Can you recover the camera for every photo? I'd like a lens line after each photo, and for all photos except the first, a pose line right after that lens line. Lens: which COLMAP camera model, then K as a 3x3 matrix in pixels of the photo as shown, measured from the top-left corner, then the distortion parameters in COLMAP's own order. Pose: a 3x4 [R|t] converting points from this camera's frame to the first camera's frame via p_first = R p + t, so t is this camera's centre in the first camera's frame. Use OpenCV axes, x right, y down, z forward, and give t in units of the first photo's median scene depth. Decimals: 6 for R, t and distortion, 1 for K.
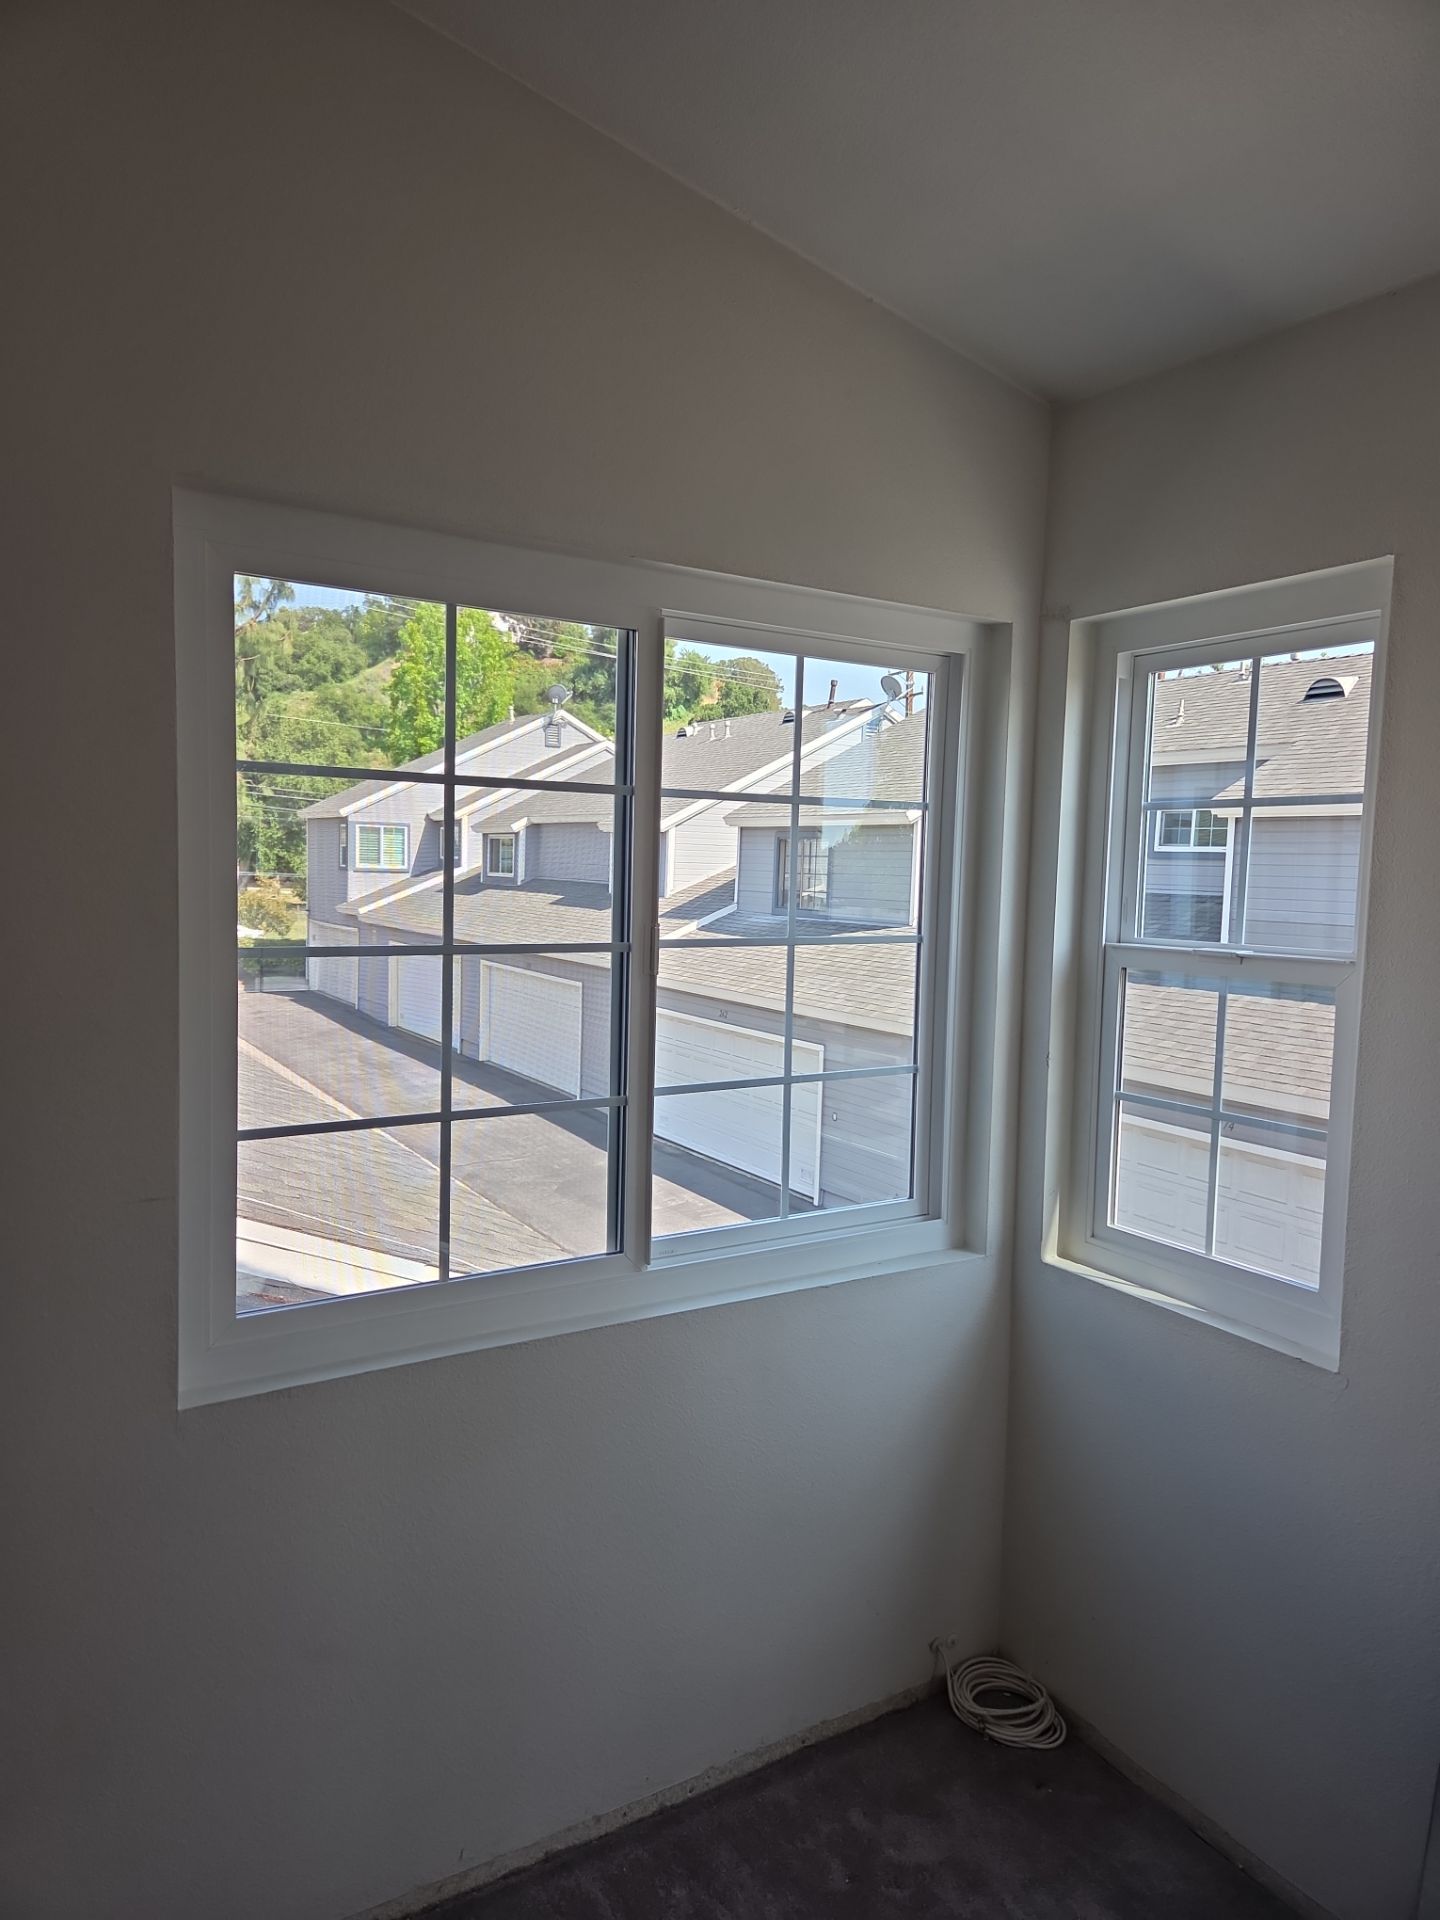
lens RADIAL K [[1257.9, 0, 707.4], [0, 1257.9, 966.7], [0, 0, 1]] dist [0.062621, -0.055212]
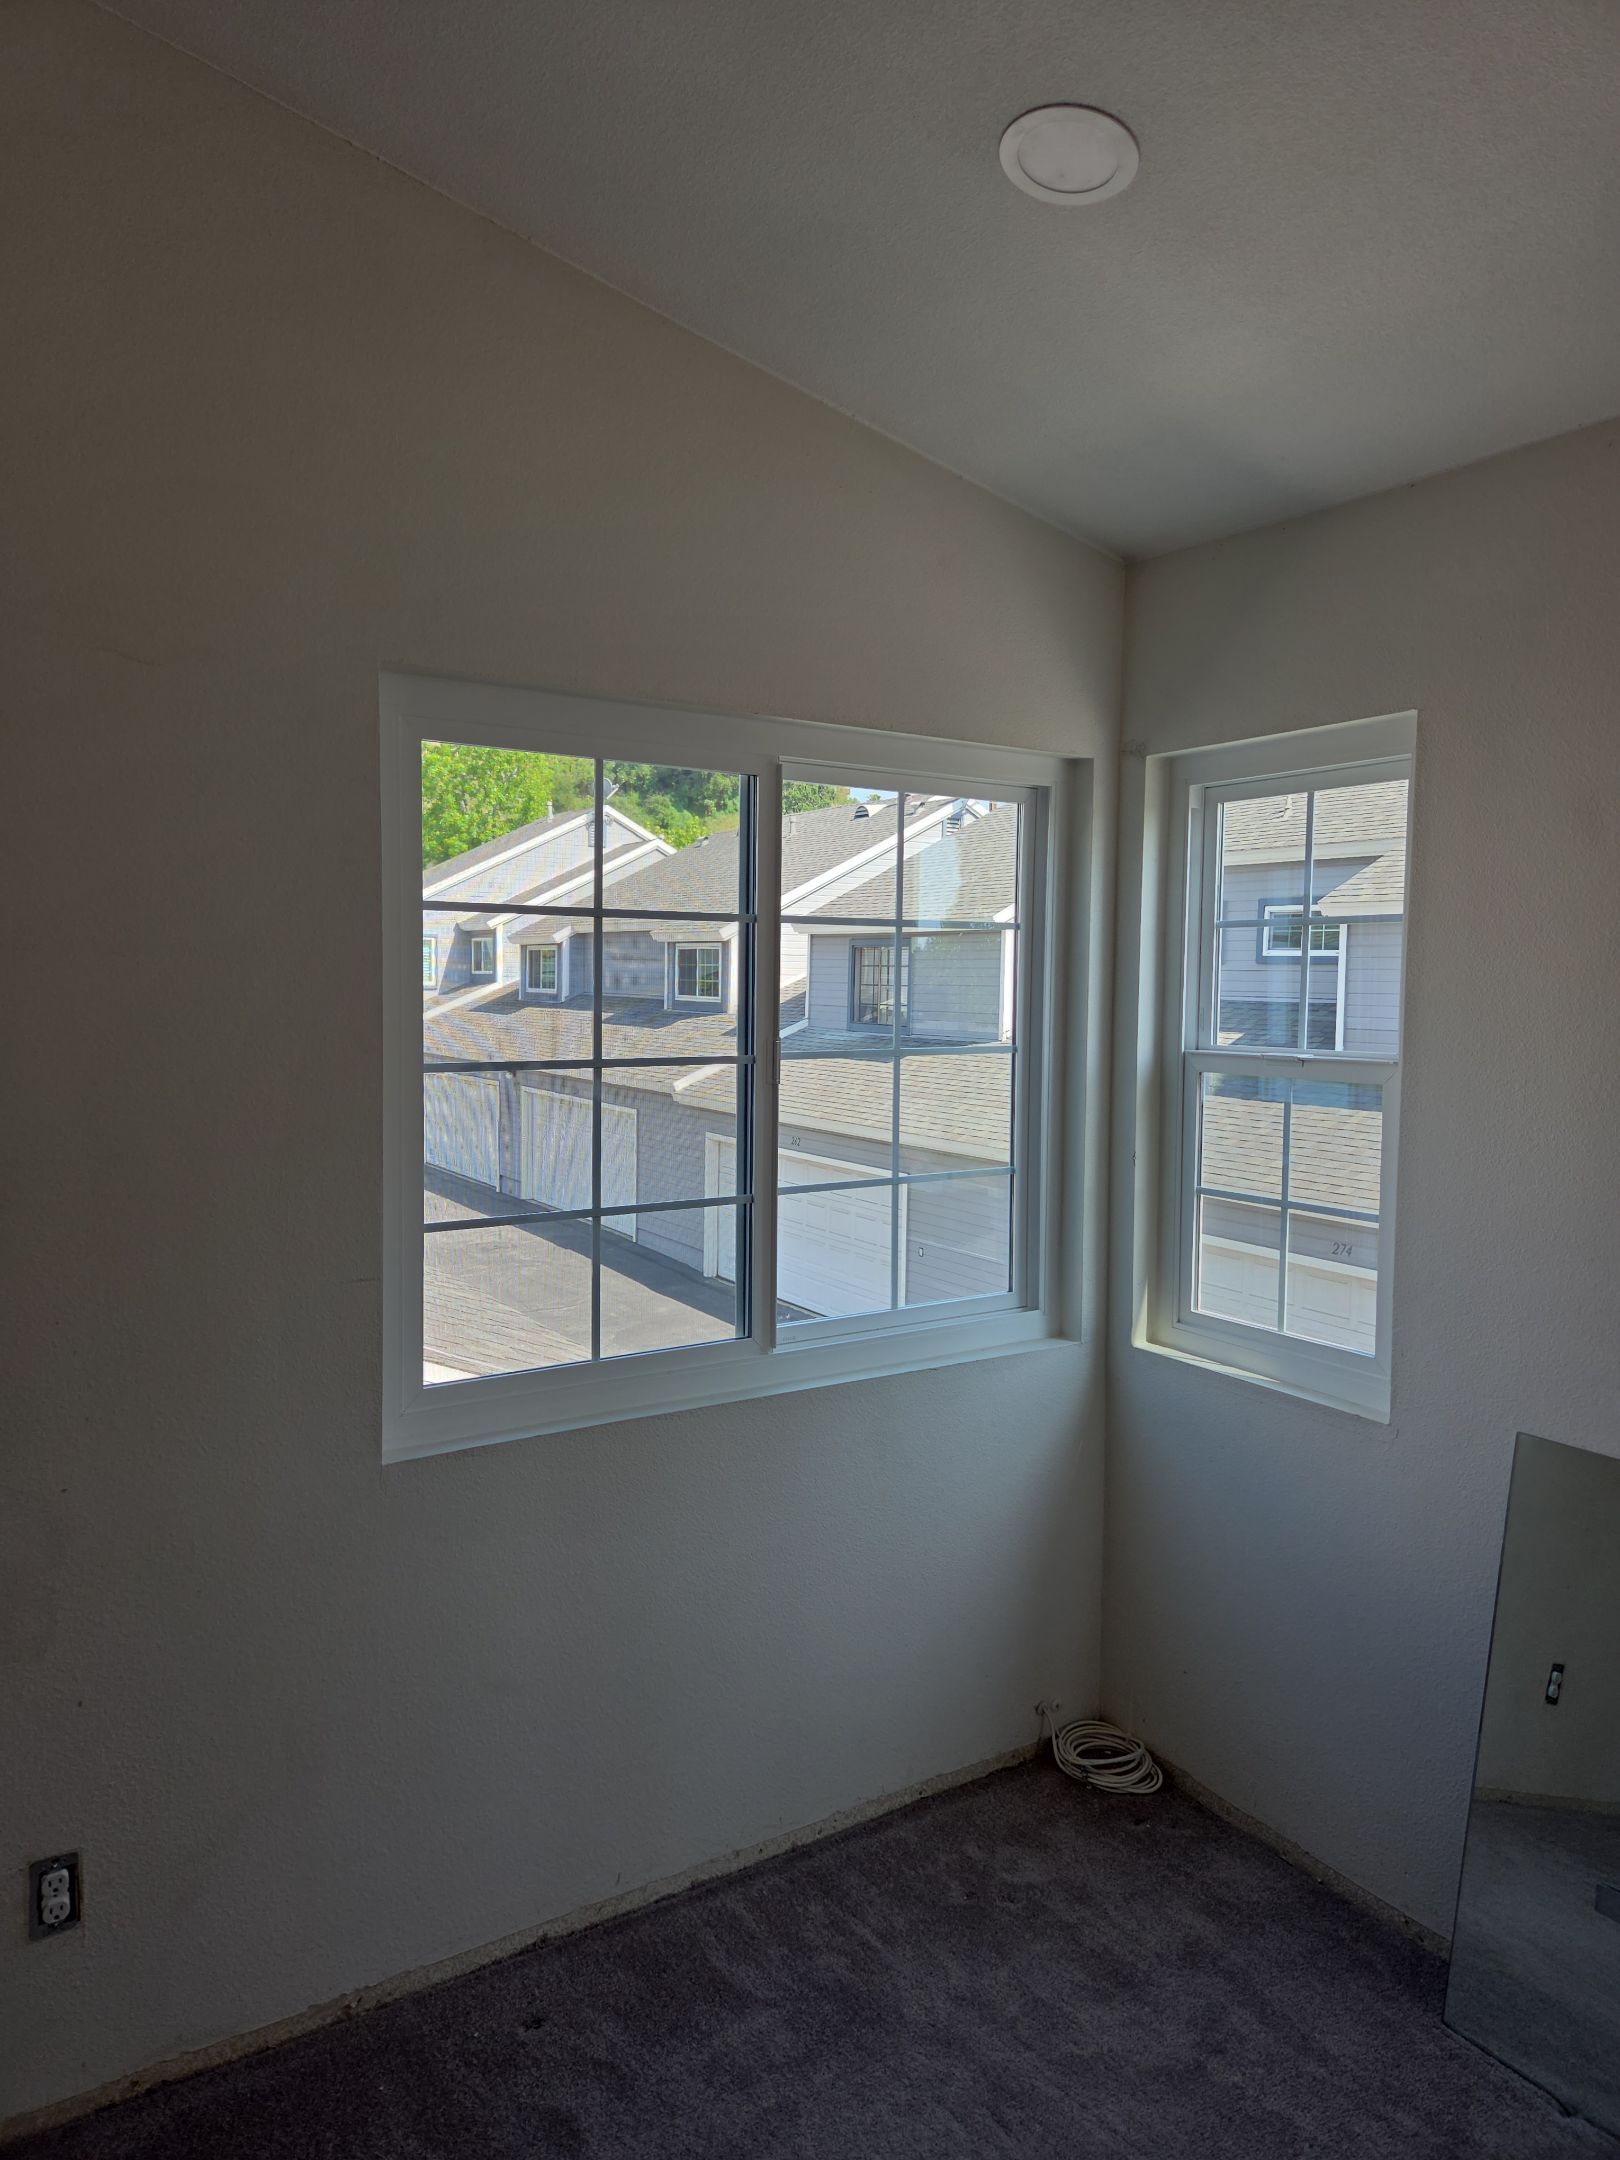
lens RADIAL K [[1426.0, 0, 809.2], [0, 1426.0, 1067.0], [0, 0, 1]] dist [0.055122, -0.047655]
pose [[0.999512, -0.015363, 0.027181, -0.041086], [0.015815, 0.999739, -0.016481, 0.010834], [-0.026921, 0.016903, 0.999495, -0.218250]]
